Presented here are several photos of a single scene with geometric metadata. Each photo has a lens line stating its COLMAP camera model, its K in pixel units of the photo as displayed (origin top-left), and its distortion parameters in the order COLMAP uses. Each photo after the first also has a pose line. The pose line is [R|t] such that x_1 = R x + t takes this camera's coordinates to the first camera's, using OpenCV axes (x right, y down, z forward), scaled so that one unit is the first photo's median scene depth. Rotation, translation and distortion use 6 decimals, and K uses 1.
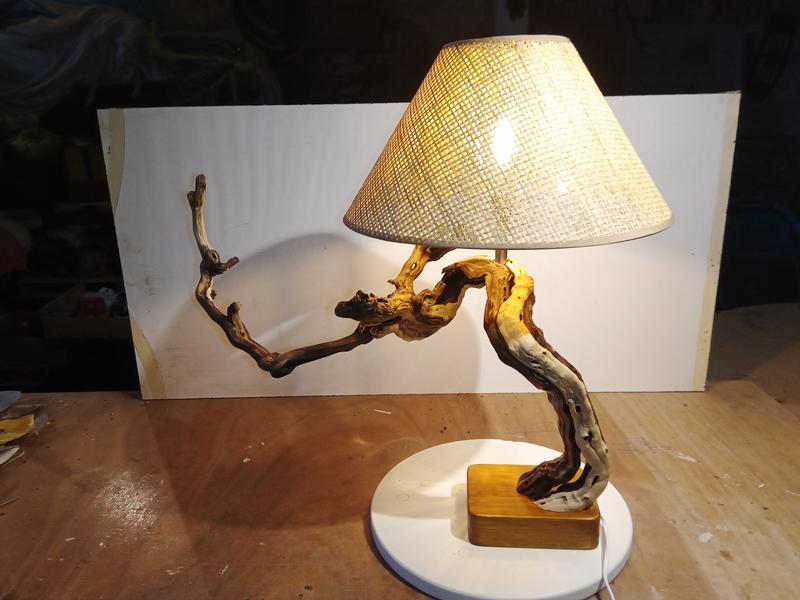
lens RADIAL K [[637.4, 0, 400.0], [0, 637.4, 300.0], [0, 0, 1]] dist [0.052337, -0.099116]
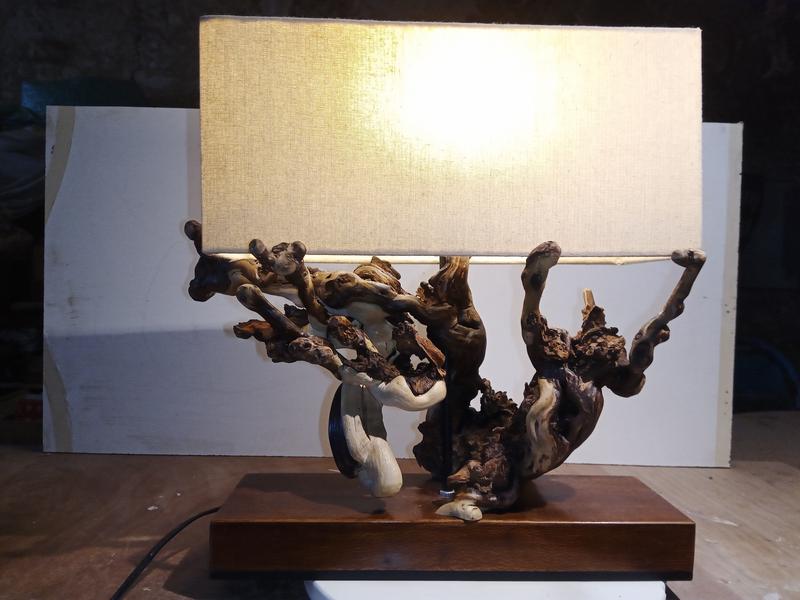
lens RADIAL K [[641.5, 0, 400.0], [0, 641.5, 300.0], [0, 0, 1]] dist [0.008367, -0.034136]
pose [[0.998537, 0.048501, 0.023885, 0.021998], [-0.040487, 0.963630, -0.264155, 0.198627], [-0.035828, 0.262802, 0.964184, 0.188249]]
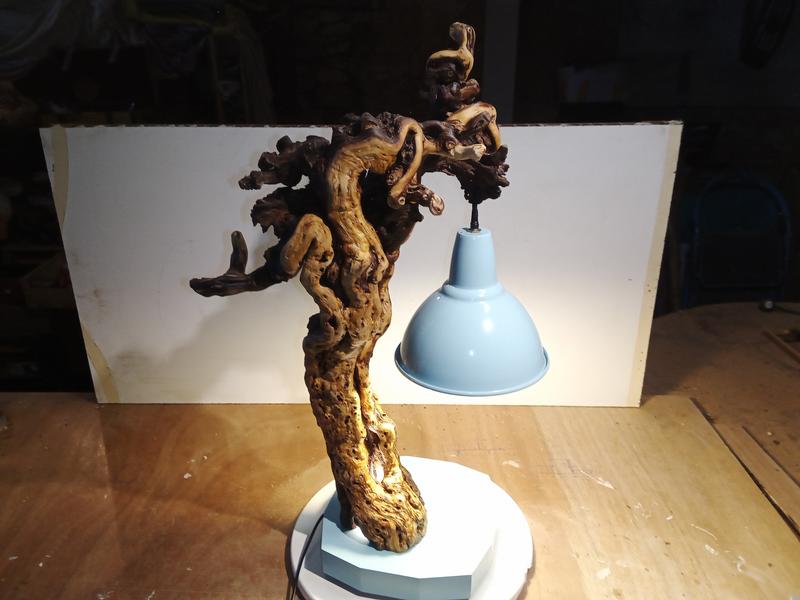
lens RADIAL K [[637.4, 0, 400.0], [0, 637.4, 300.0], [0, 0, 1]] dist [0.052337, -0.099116]
pose [[0.999795, 0.020112, -0.002357, 0.102890], [-0.019831, 0.996019, 0.086909, -0.132198], [0.004096, -0.086844, 0.996213, -0.019827]]
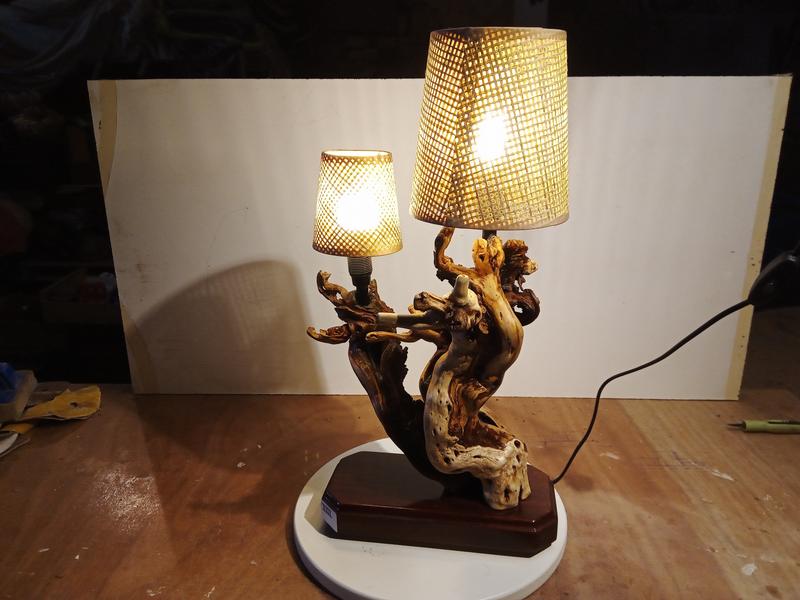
lens RADIAL K [[641.5, 0, 400.0], [0, 641.5, 300.0], [0, 0, 1]] dist [0.008367, -0.034136]
pose [[0.999647, 0.023813, -0.011780, -0.006221], [-0.023640, 0.999614, 0.014588, -0.005336], [0.012123, -0.014304, 0.999824, 0.085029]]
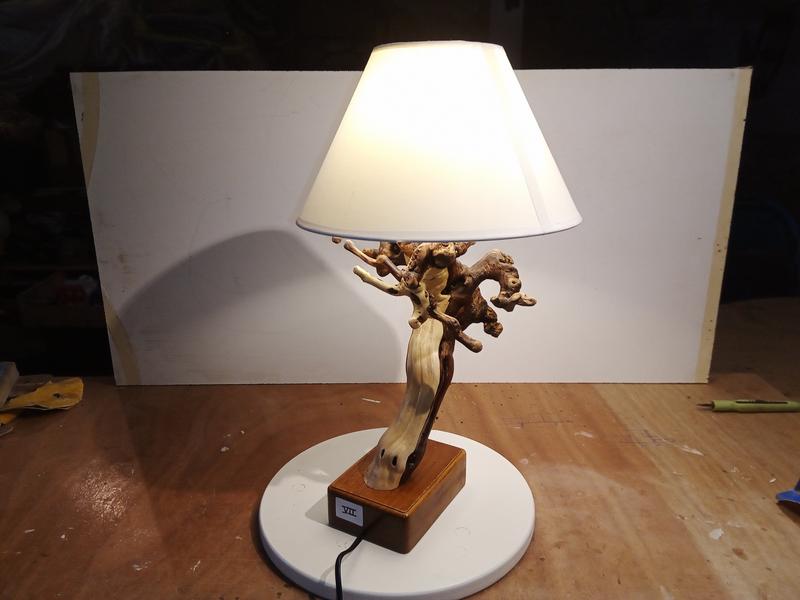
lens RADIAL K [[637.4, 0, 400.0], [0, 637.4, 300.0], [0, 0, 1]] dist [0.052337, -0.099116]
pose [[0.999748, 0.013951, 0.017614, -0.003472], [-0.013971, 0.999902, 0.001001, 0.027496], [-0.017598, -0.001247, 0.999844, 0.059960]]
